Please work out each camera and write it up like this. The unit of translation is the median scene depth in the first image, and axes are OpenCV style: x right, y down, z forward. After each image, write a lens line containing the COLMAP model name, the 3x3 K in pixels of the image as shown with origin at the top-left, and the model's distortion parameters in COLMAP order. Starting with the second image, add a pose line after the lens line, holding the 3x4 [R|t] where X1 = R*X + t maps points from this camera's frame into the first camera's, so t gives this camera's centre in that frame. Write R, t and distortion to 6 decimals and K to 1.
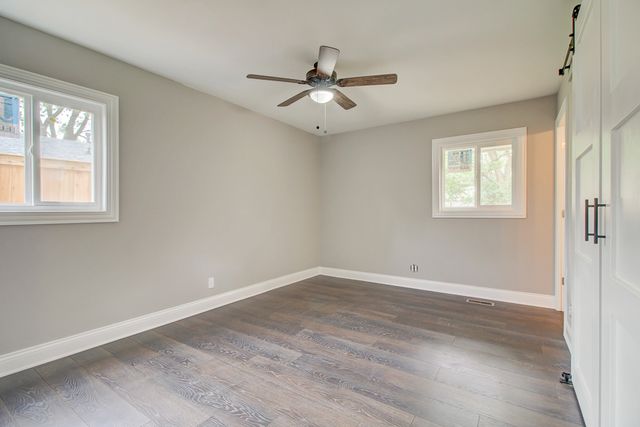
lens RADIAL K [[297.2, 0, 320.0], [0, 297.2, 213.5], [0, 0, 1]] dist [-0.006258, -0.000834]
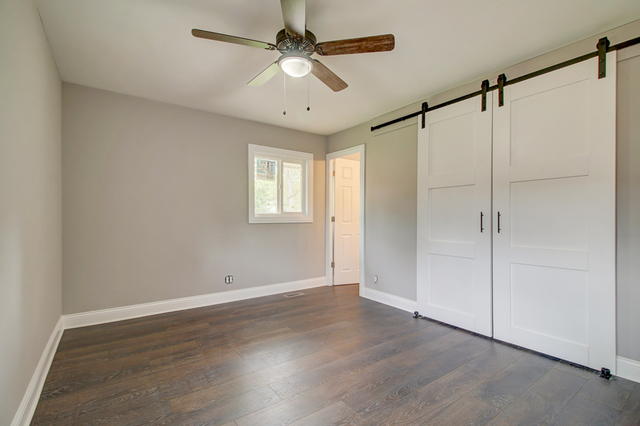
lens RADIAL K [[295.5, 0, 322.8], [0, 295.5, 214.5], [0, 0, 1]] dist [0.013937, -0.000326]
pose [[0.326337, 0.014475, 0.945143, -0.485204], [0.003505, 0.999857, -0.016523, 0.001971], [-0.945247, 0.008705, 0.326239, 0.471622]]
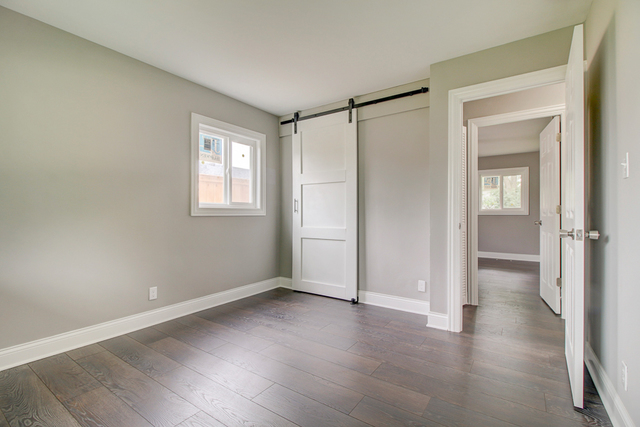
lens RADIAL K [[297.2, 0, 320.0], [0, 297.2, 213.5], [0, 0, 1]] dist [-0.006258, -0.000834]
pose [[0.999865, 0.014105, -0.008408, -0.549834], [-0.014087, 0.999898, 0.002232, 0.015984], [0.008438, -0.002113, 0.999962, -0.805911]]
